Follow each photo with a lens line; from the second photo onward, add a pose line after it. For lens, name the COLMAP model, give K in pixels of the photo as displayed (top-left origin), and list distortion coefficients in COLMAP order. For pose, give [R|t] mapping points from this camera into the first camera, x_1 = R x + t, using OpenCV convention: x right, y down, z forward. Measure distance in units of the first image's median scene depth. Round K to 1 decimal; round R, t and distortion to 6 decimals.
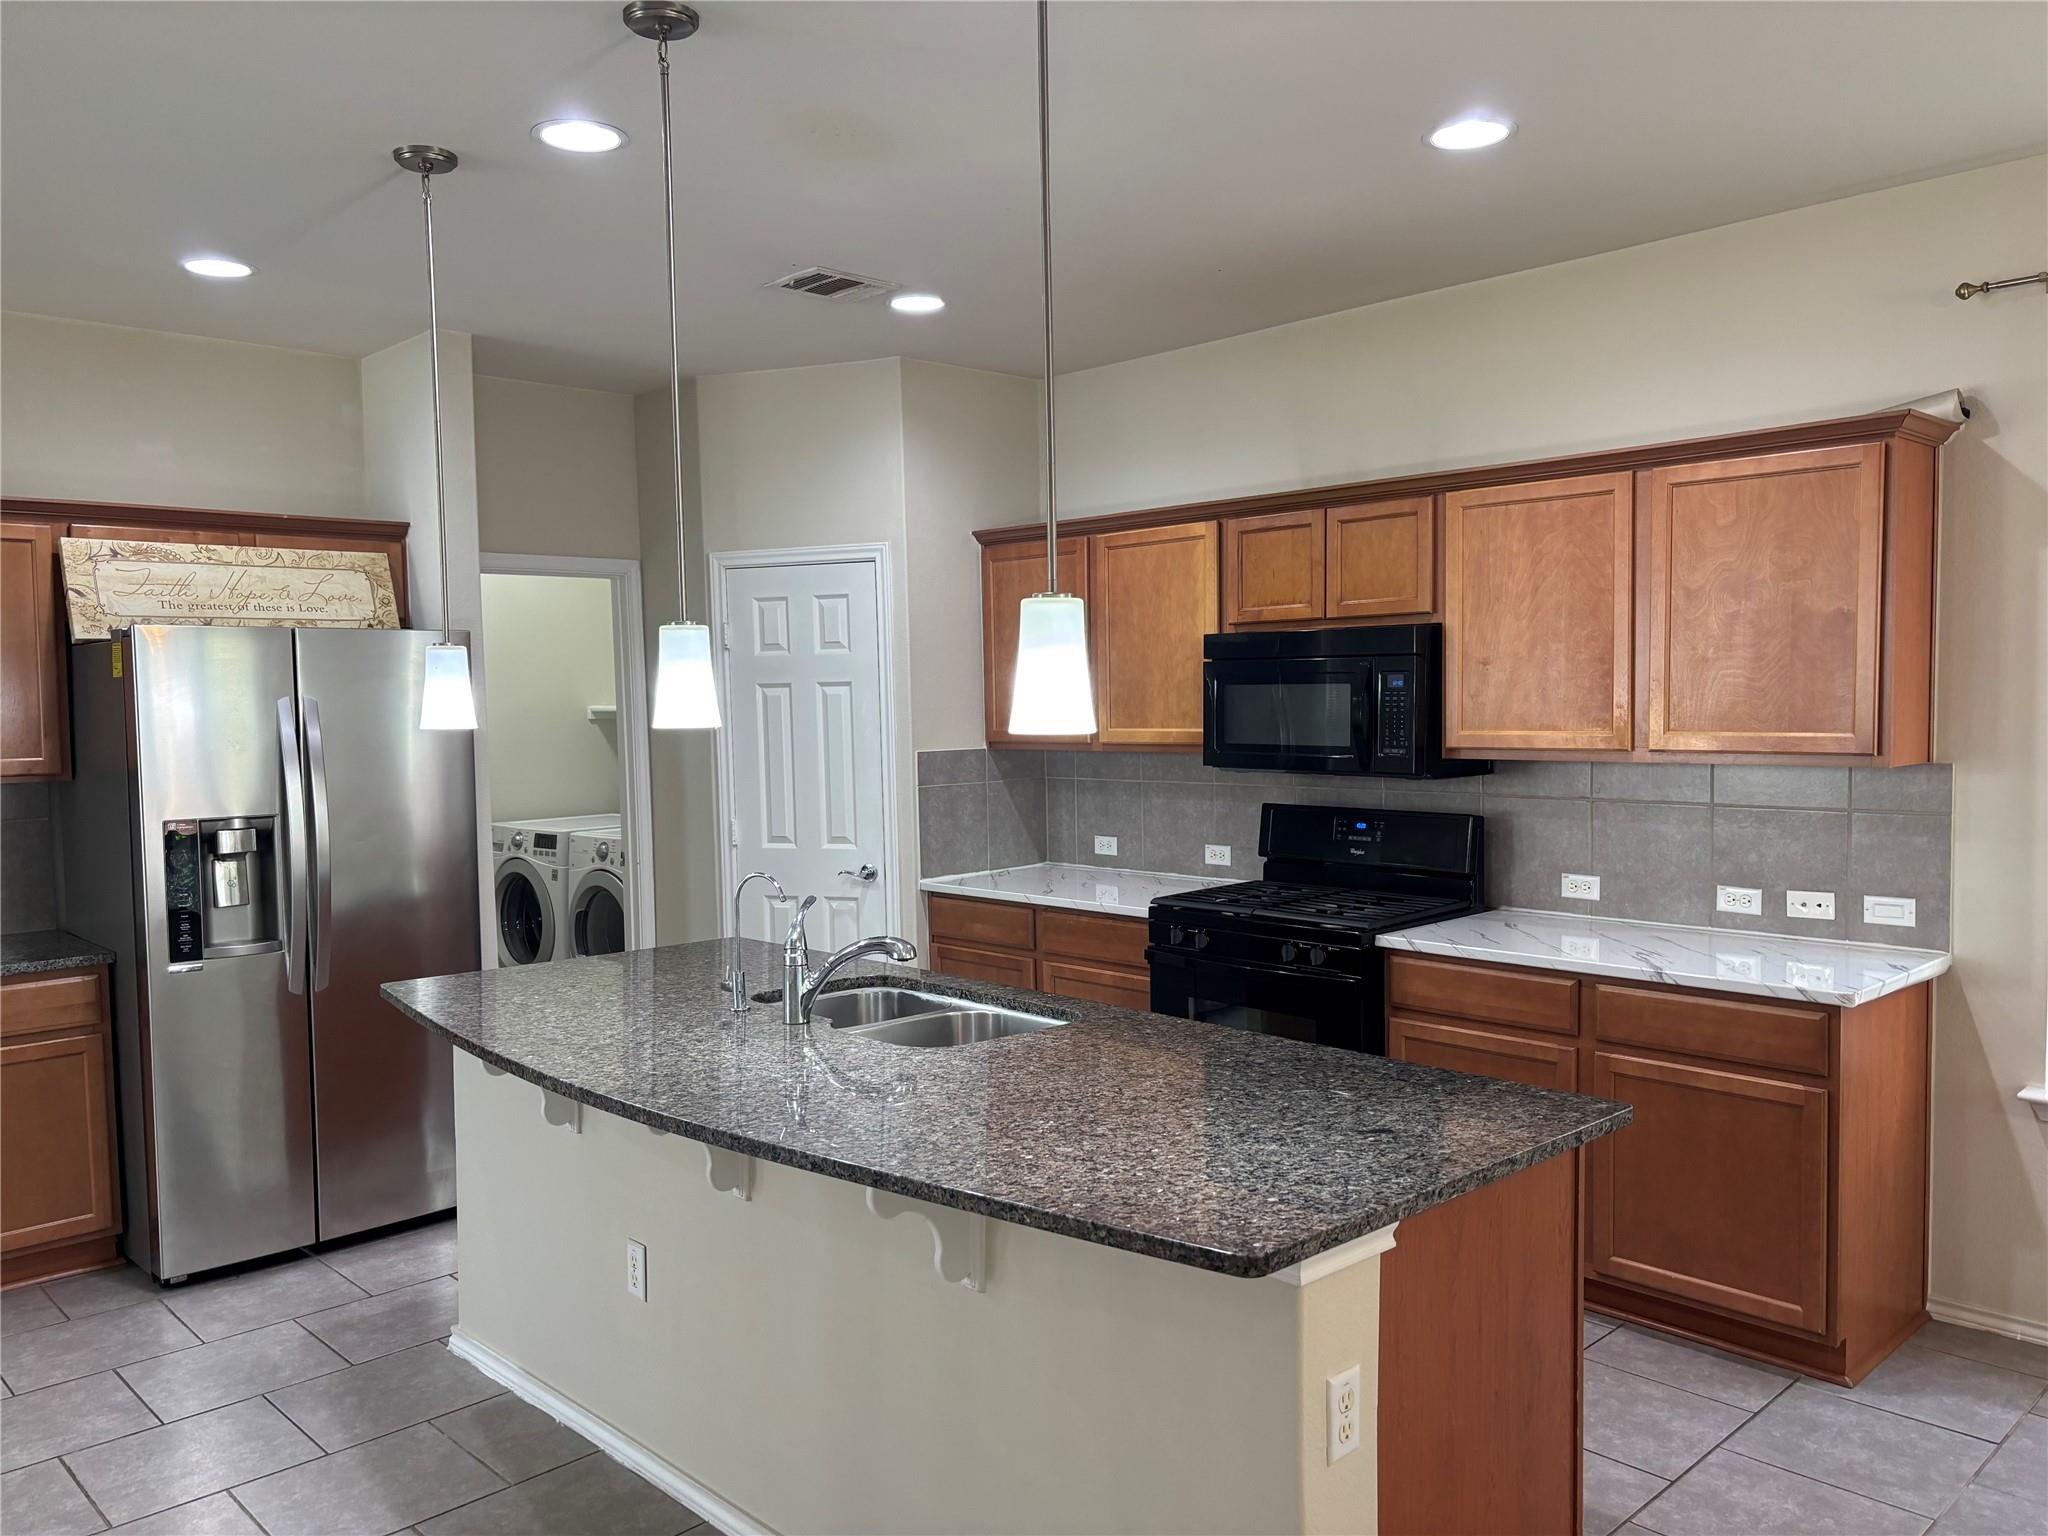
lens RADIAL K [[1564.8, 0, 1027.7], [0, 1564.8, 779.6], [0, 0, 1]] dist [0.029952, -0.027403]
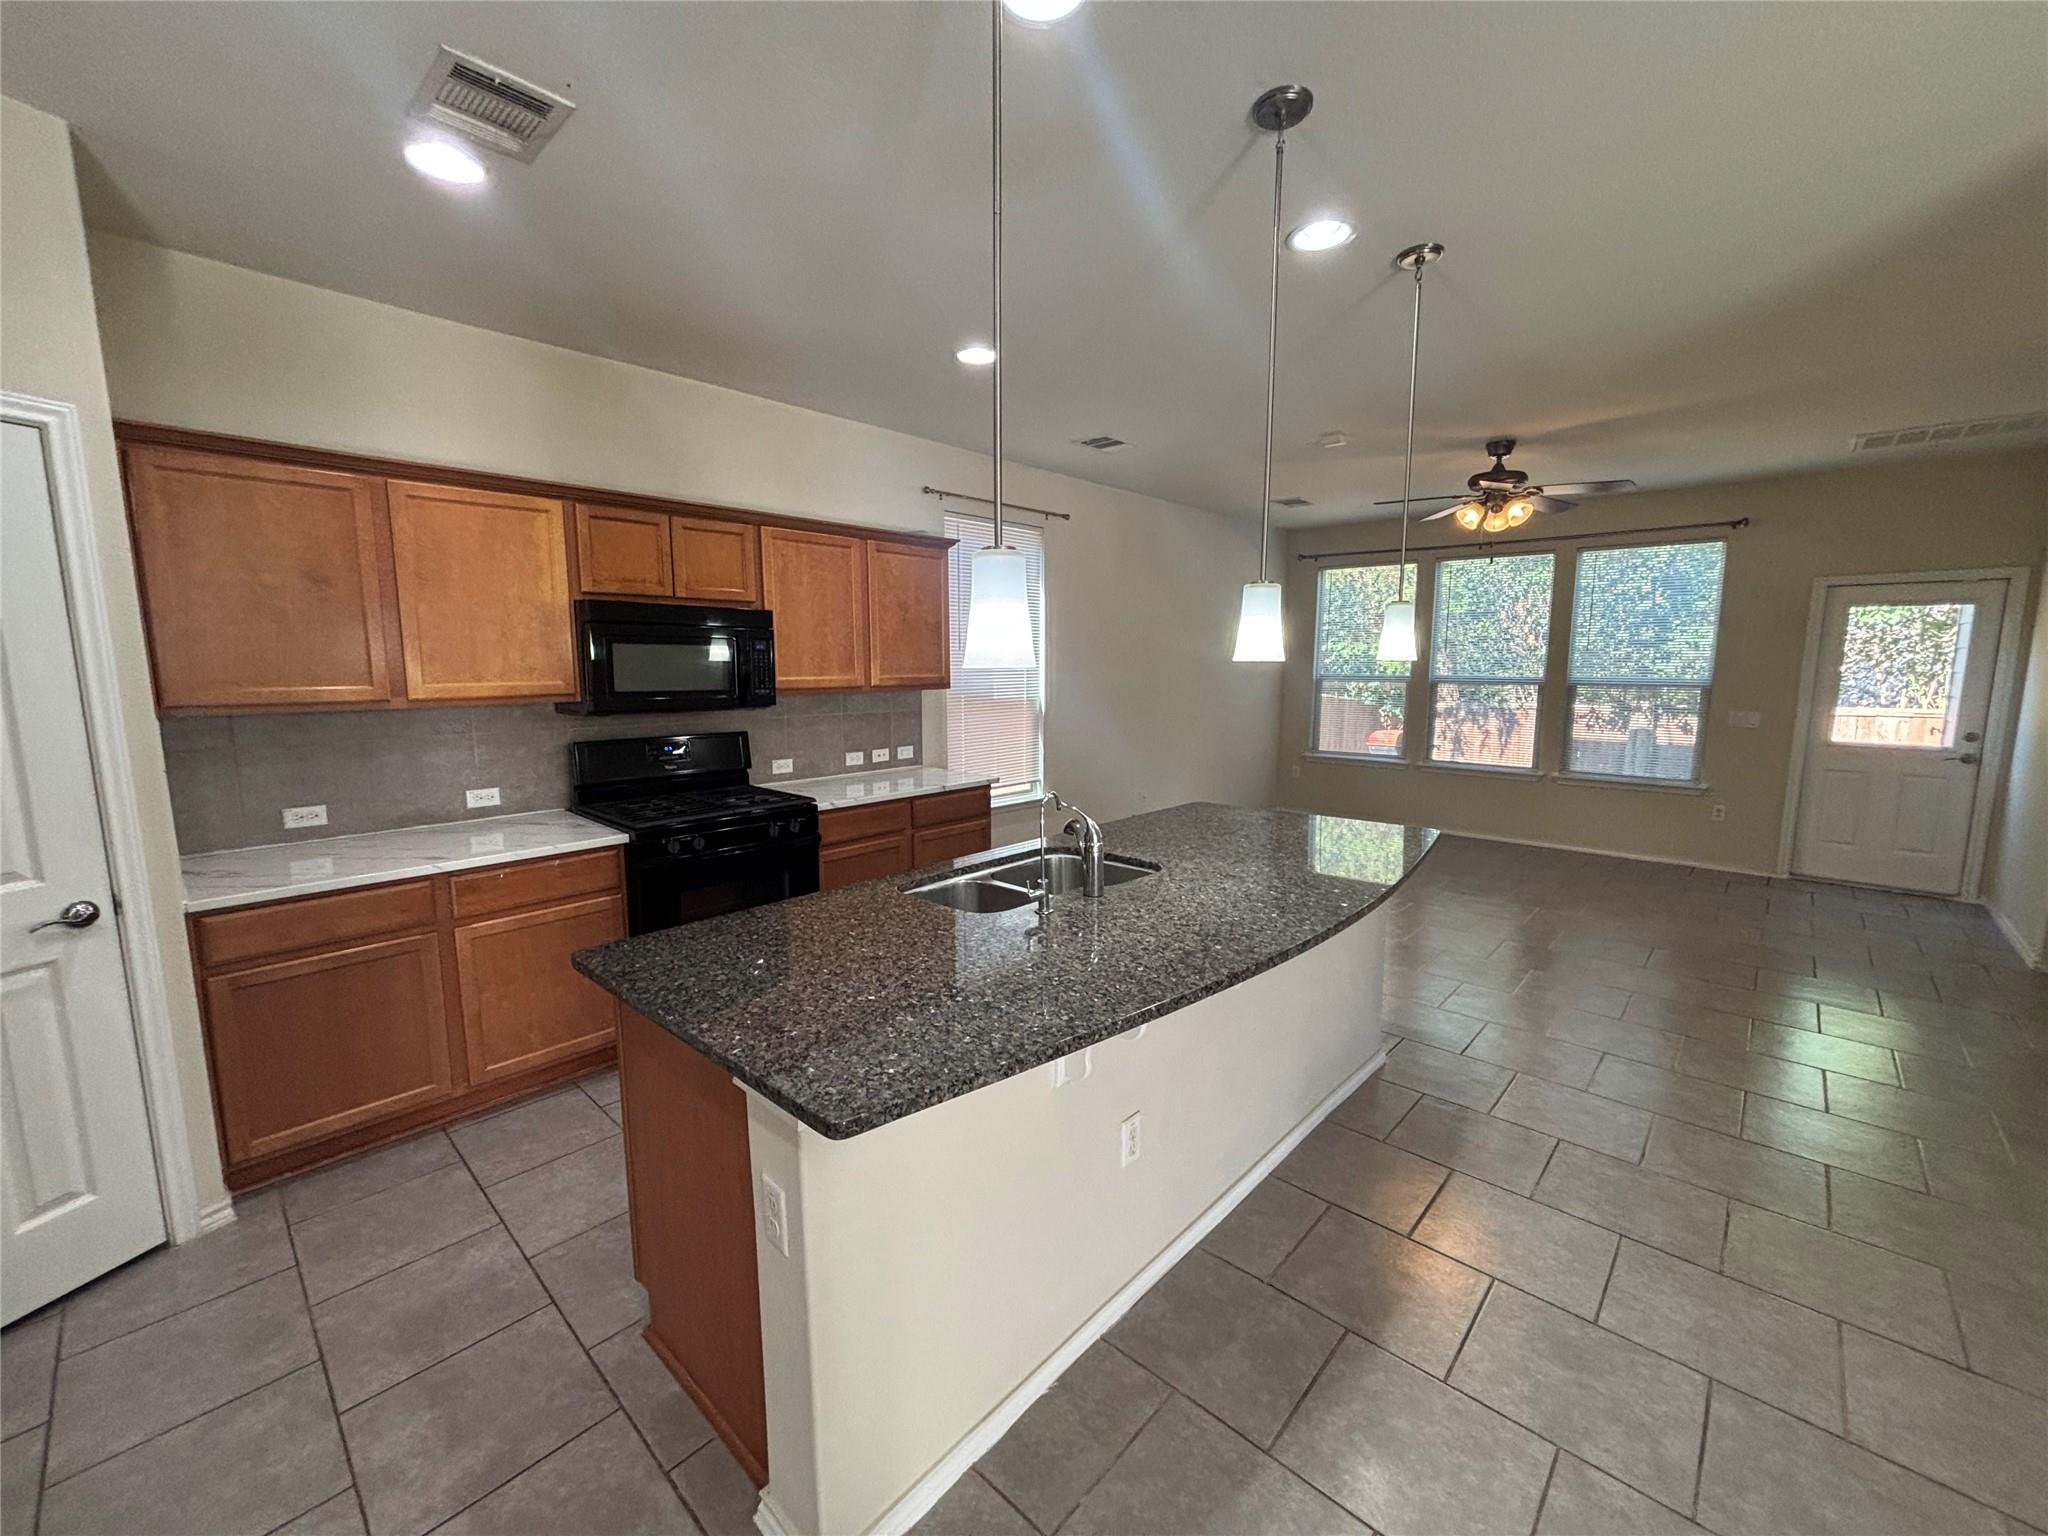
lens RADIAL K [[821.4, 0, 1010.1], [0, 821.4, 770.7], [0, 0, 1]] dist [0.006557, -0.001964]
pose [[-0.052162, -0.119522, 0.991460, -0.625181], [0.058542, 0.990739, 0.122515, -0.027204], [-0.996921, 0.064433, -0.044682, 0.848379]]
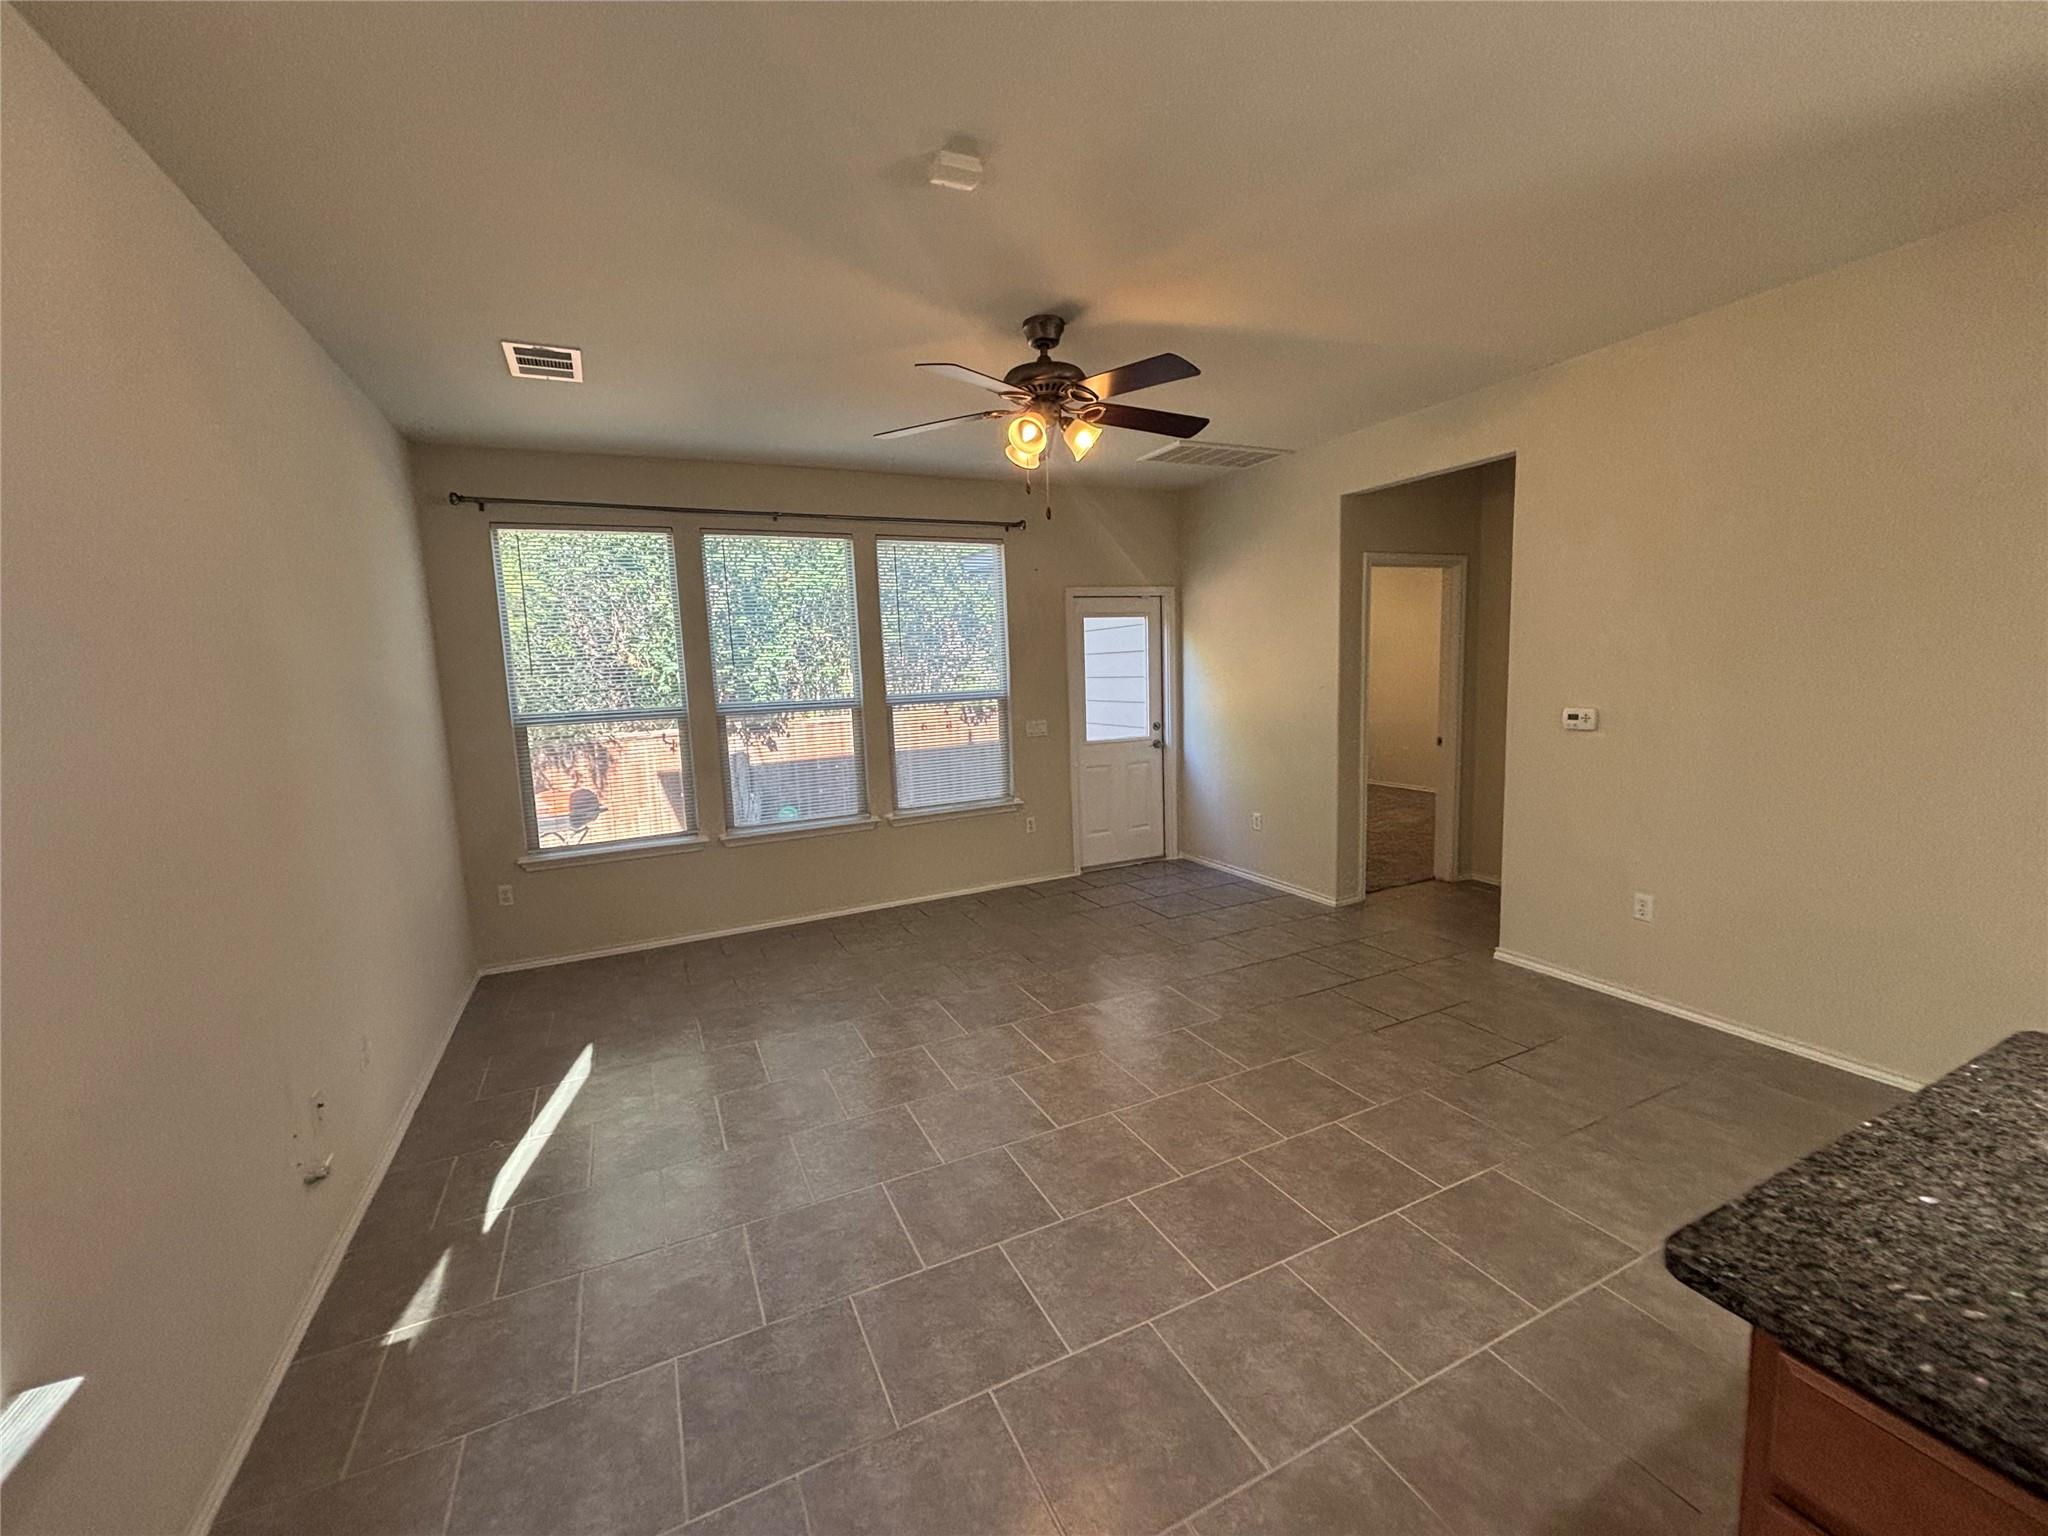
lens RADIAL K [[821.4, 0, 1016.0], [0, 821.4, 769.1], [0, 0, 1]] dist [0.006557, -0.001964]
pose [[-0.947074, 0.014668, 0.320681, 0.321382], [0.073821, 0.982135, 0.173093, -0.042382], [-0.312413, 0.187604, -0.931237, 0.838399]]
